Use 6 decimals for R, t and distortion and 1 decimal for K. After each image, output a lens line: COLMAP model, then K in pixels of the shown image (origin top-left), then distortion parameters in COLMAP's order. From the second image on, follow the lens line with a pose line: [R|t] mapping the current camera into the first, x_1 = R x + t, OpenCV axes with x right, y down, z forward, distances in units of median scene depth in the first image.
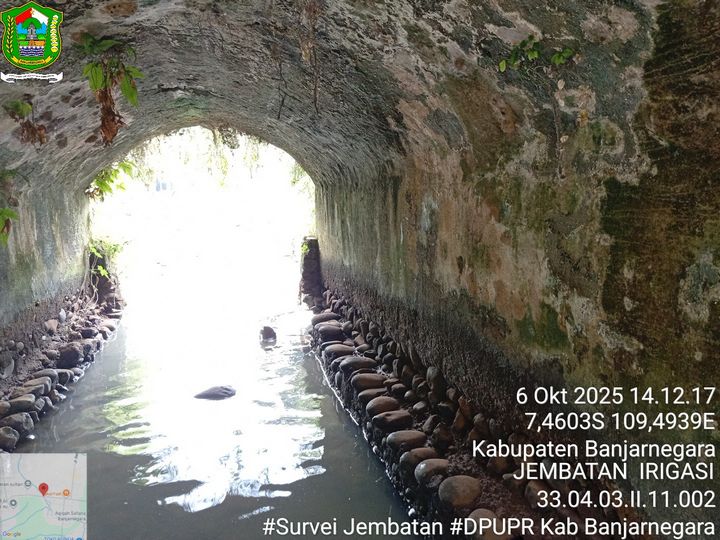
lens RADIAL K [[553.2, 0, 356.6], [0, 553.2, 270.7], [0, 0, 1]] dist [0.087456, -0.195711]
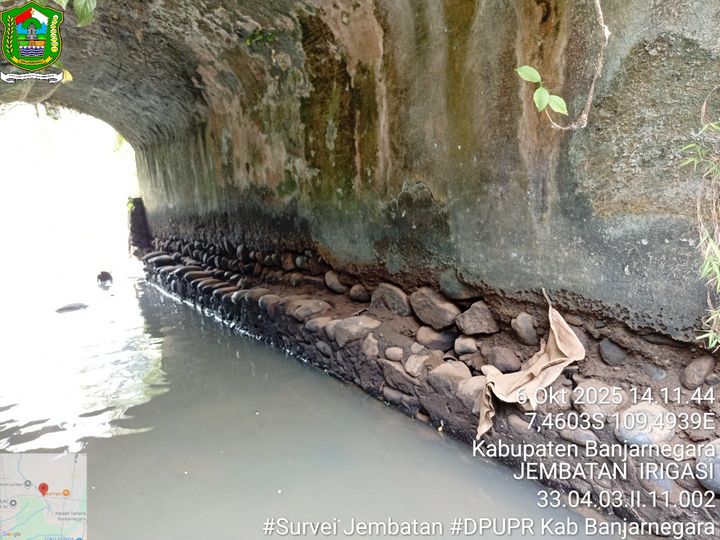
lens RADIAL K [[553.2, 0, 363.1], [0, 553.2, 273.0], [0, 0, 1]] dist [0.087456, -0.195711]
pose [[0.945179, -0.094084, 0.312706, -0.019853], [0.089967, 0.995562, 0.027603, 0.171373], [-0.313915, 0.002044, 0.949449, -0.402142]]
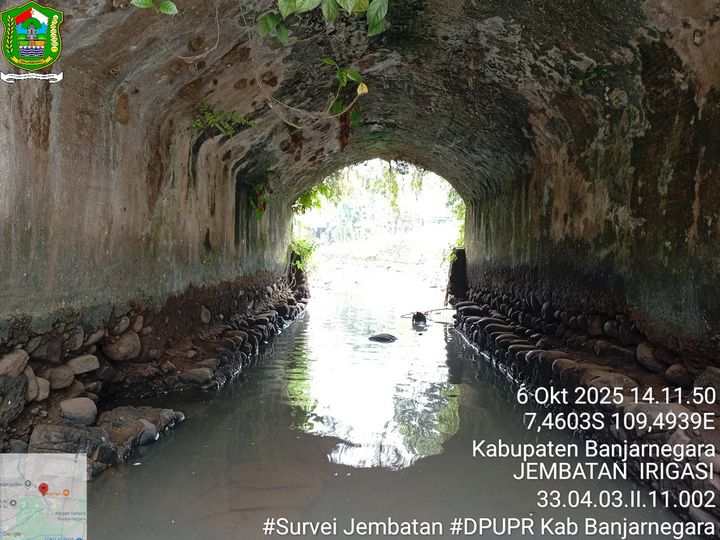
lens RADIAL K [[553.2, 0, 357.4], [0, 553.2, 271.9], [0, 0, 1]] dist [0.087456, -0.195711]
pose [[0.965107, 0.059076, -0.255106, 0.022869], [-0.085049, 0.992120, -0.092003, 0.192751], [0.247660, 0.110489, 0.962526, -0.351059]]
